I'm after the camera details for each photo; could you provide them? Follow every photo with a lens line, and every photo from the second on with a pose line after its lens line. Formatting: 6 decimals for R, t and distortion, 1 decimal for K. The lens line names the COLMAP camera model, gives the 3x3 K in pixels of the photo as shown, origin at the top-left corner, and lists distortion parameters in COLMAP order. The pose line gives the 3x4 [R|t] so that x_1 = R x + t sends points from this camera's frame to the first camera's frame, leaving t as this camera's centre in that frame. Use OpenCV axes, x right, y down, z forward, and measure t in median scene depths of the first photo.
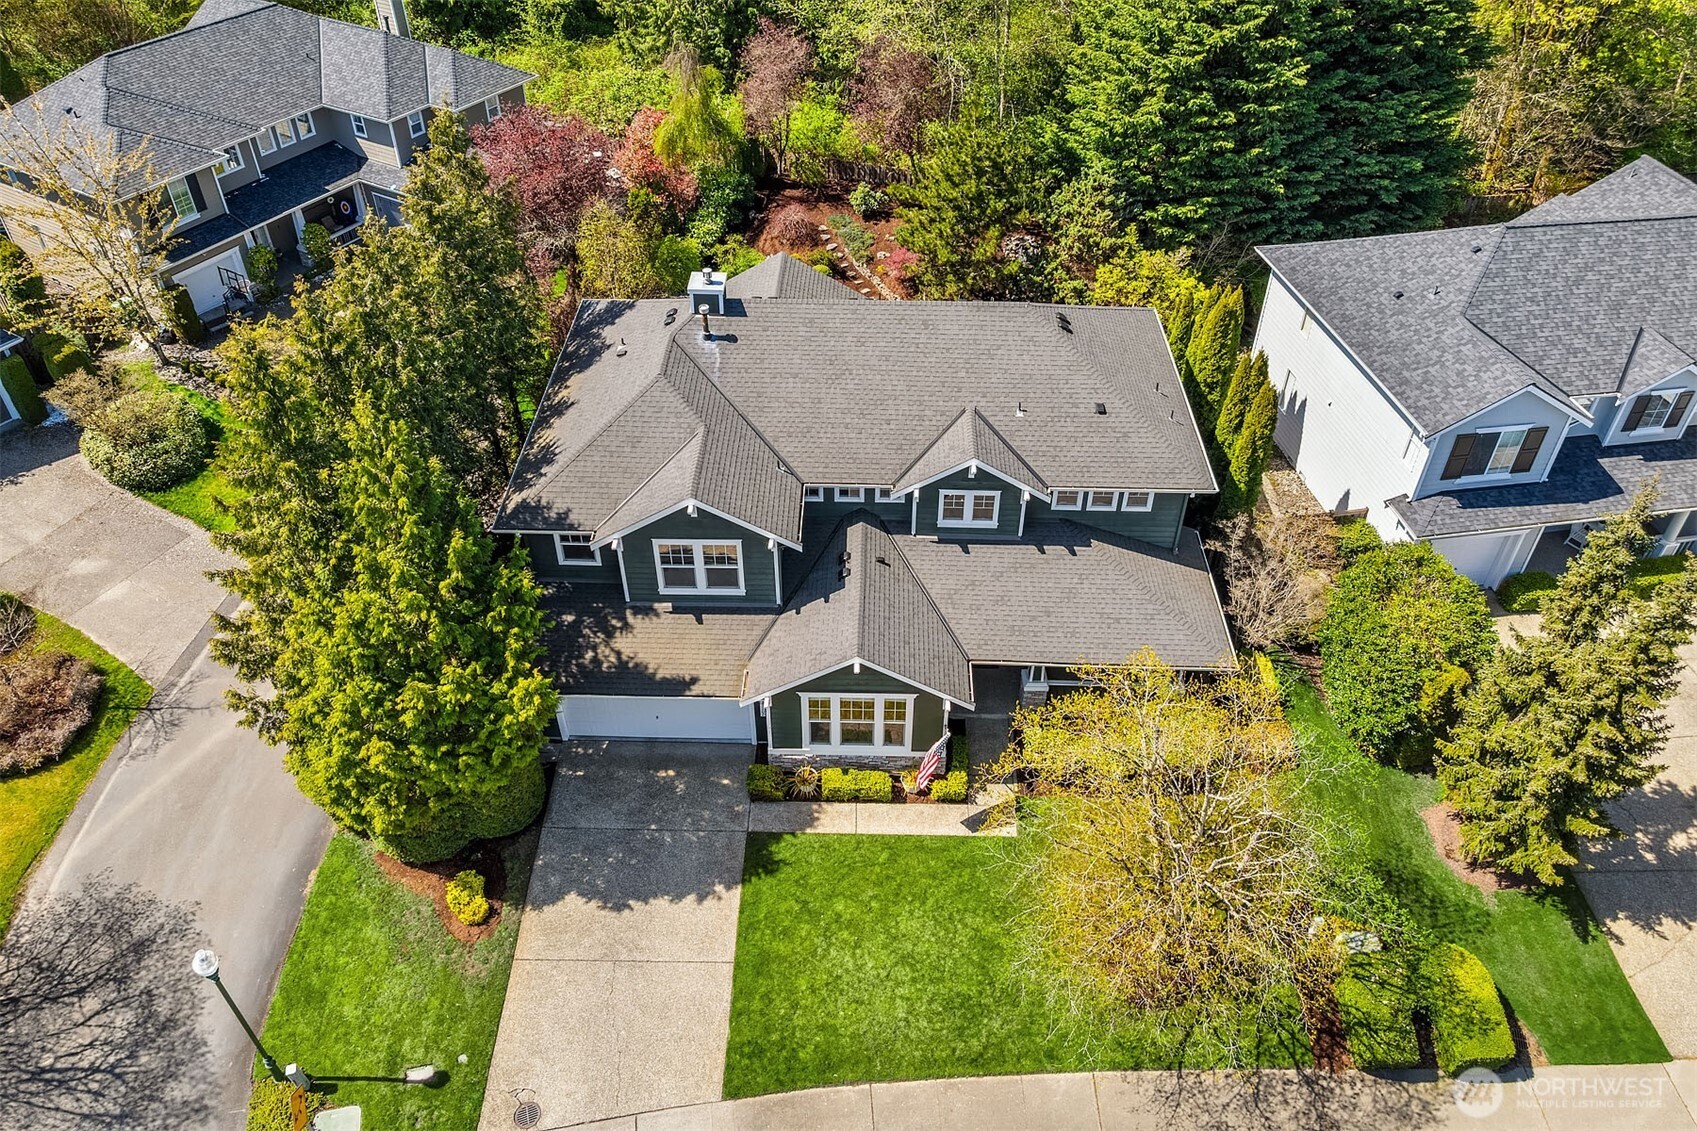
lens RADIAL K [[1193.4, 0, 848.7], [0, 1193.4, 526.9], [0, 0, 1]] dist [-0.039963, 0.000254]
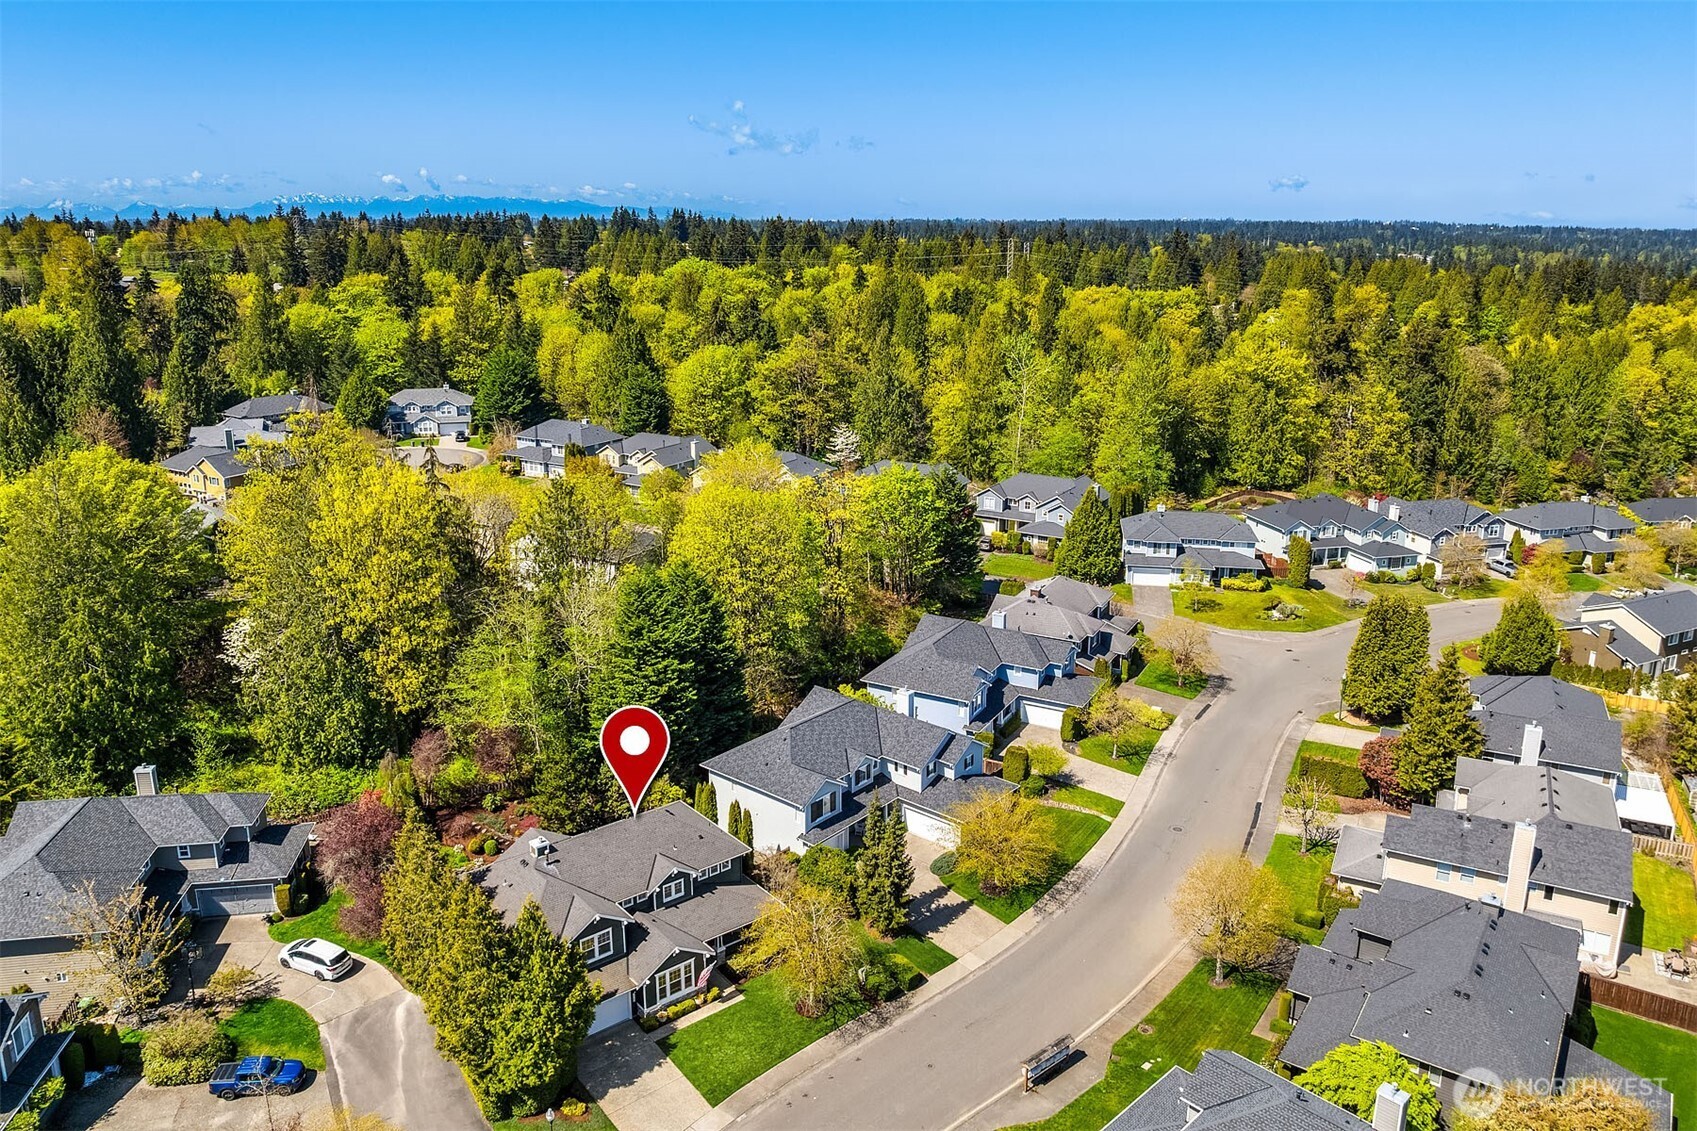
lens RADIAL K [[1193.4, 0, 848.7], [0, 1193.4, 526.9], [0, 0, 1]] dist [-0.039963, 0.000254]
pose [[0.757215, -0.163659, 0.632331, -1.077454], [0.418208, 0.865120, -0.276894, 0.169656], [-0.501725, 0.474114, 0.723524, -1.370880]]
